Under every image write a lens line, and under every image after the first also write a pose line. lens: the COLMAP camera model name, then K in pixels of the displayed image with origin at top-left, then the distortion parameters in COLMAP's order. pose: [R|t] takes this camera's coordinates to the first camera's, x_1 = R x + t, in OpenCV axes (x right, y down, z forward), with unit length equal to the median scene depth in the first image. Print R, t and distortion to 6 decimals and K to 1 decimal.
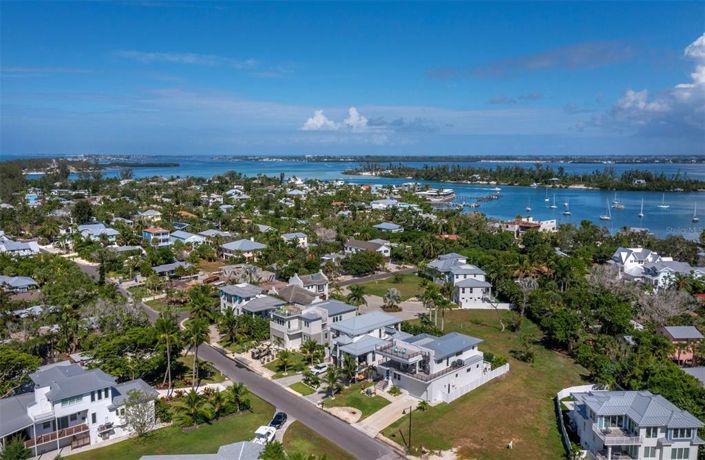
lens RADIAL K [[573.6, 0, 352.9], [0, 573.6, 228.6], [0, 0, 1]] dist [-0.011187, 0.000631]
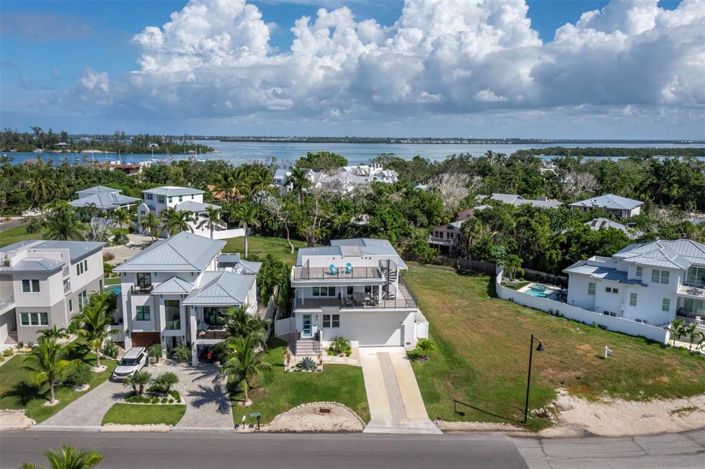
lens RADIAL K [[569.3, 0, 350.4], [0, 569.3, 235.2], [0, 0, 1]] dist [-0.019223, 0.007083]
pose [[0.644056, -0.122165, 0.755161, -0.186353], [0.089585, 0.992419, 0.084142, 0.087669], [-0.759715, 0.013459, 0.650117, 0.412648]]
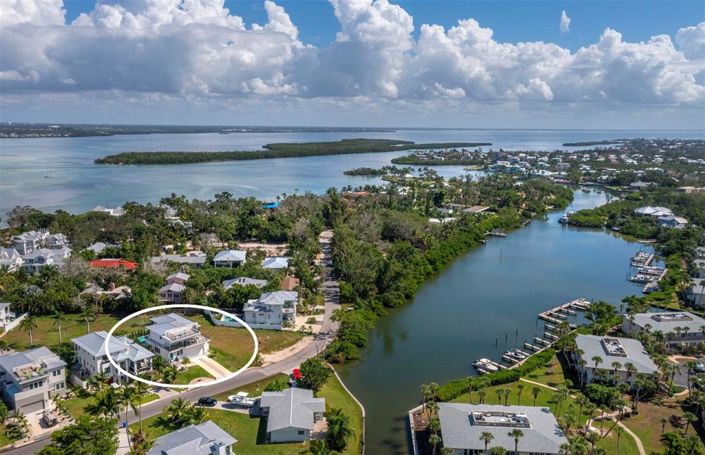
lens RADIAL K [[573.6, 0, 353.3], [0, 573.6, 227.6], [0, 0, 1]] dist [-0.011187, 0.000631]
pose [[-0.049769, -0.181592, 0.982114, -0.805098], [0.121328, 0.974950, 0.186416, -0.159600], [-0.991364, 0.128436, -0.026490, 0.366334]]
